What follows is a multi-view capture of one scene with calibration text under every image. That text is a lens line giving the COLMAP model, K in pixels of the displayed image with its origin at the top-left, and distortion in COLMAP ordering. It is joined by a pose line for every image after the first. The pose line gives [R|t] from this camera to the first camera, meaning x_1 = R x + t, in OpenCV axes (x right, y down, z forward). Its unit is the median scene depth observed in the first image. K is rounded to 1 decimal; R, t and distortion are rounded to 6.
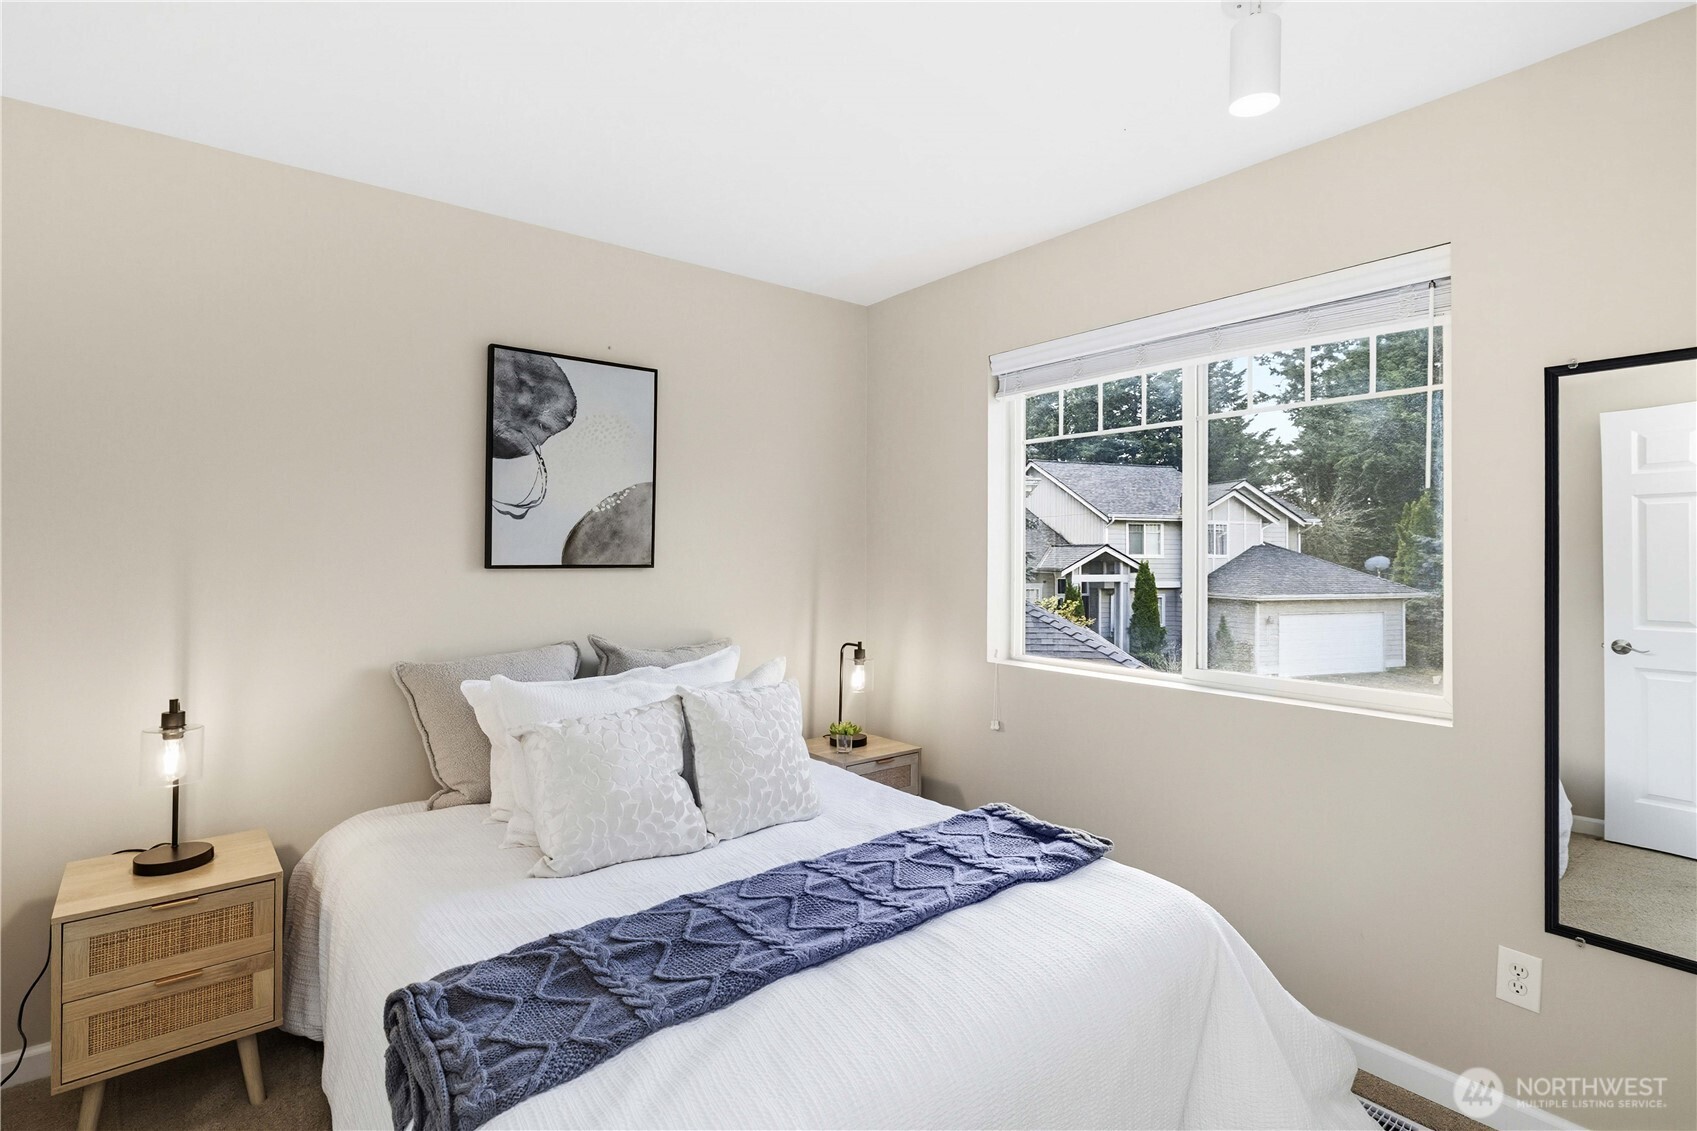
lens RADIAL K [[837.8, 0, 843.5], [0, 837.8, 559.8], [0, 0, 1]] dist [-0.006236, -0.000372]
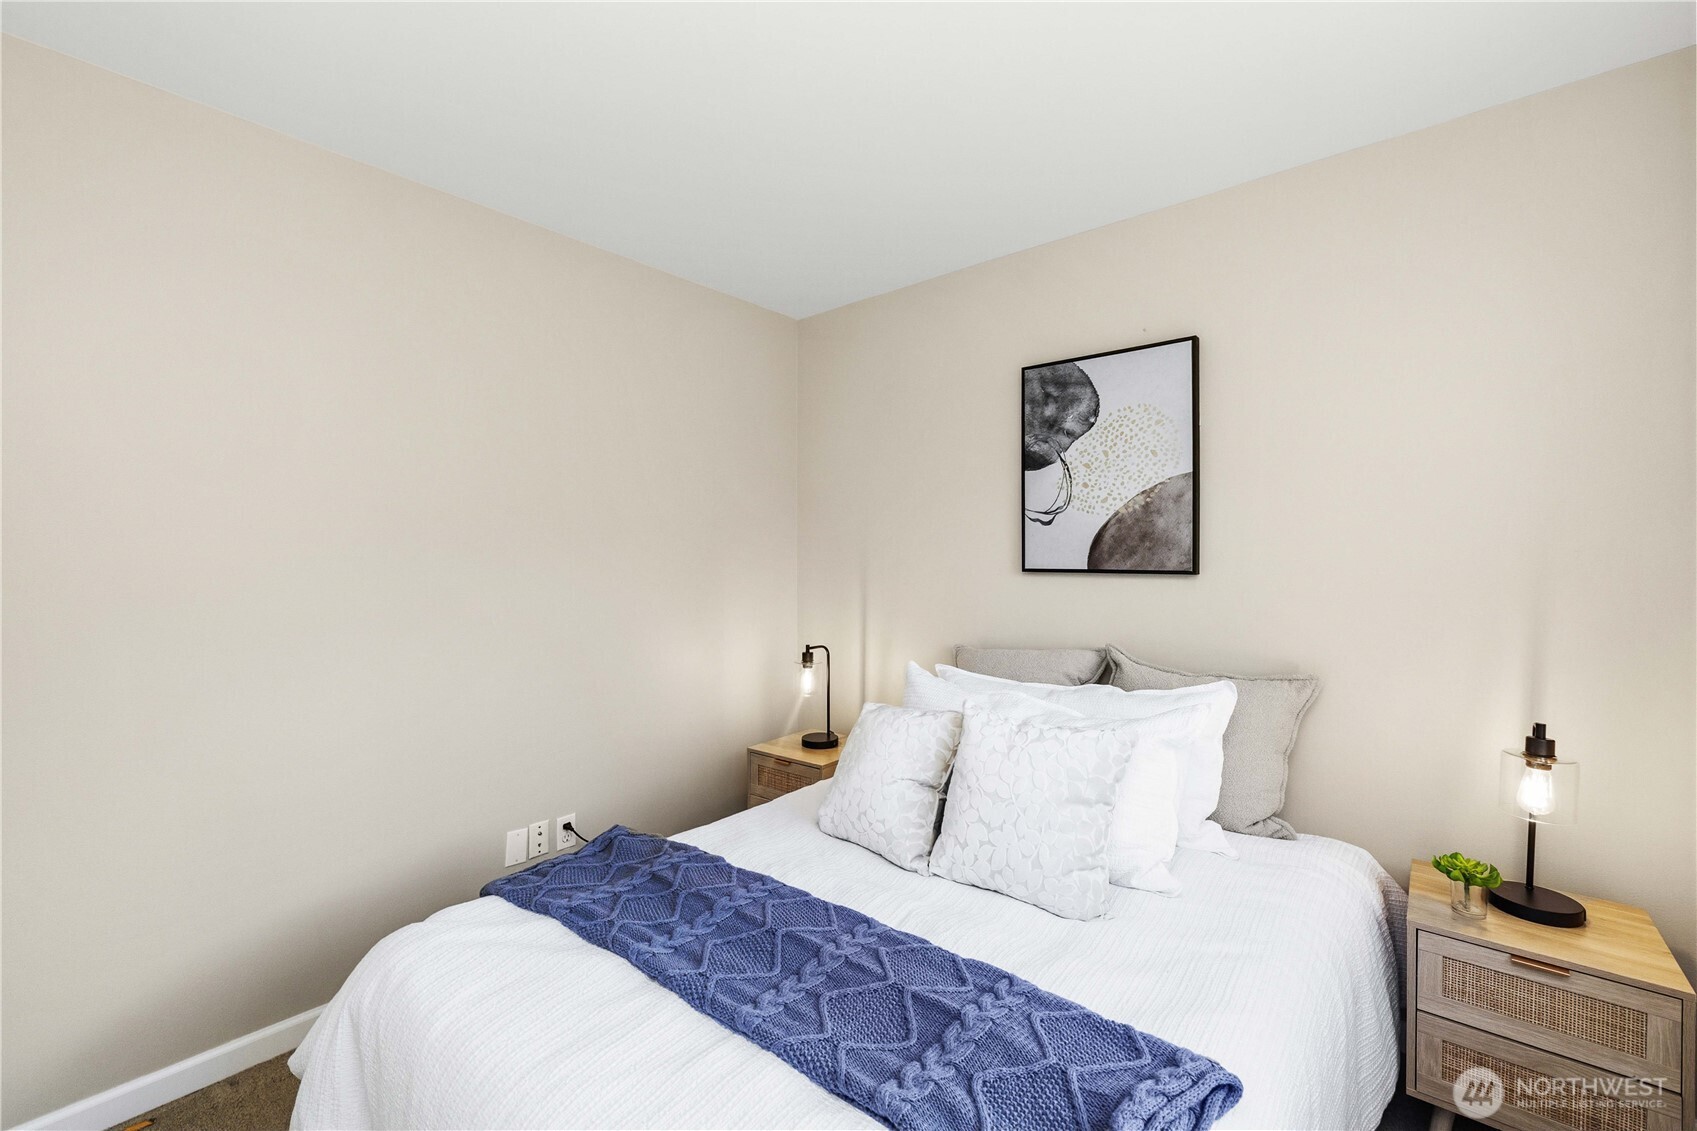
lens RADIAL K [[718.2, 0, 844.3], [0, 718.2, 564.8], [0, 0, 1]] dist [0.003258, 0.001484]
pose [[0.174256, 0.009107, -0.984658, 0.456601], [-0.005019, 0.999952, 0.008361, -0.004768], [0.984688, 0.003485, 0.174293, 0.582377]]
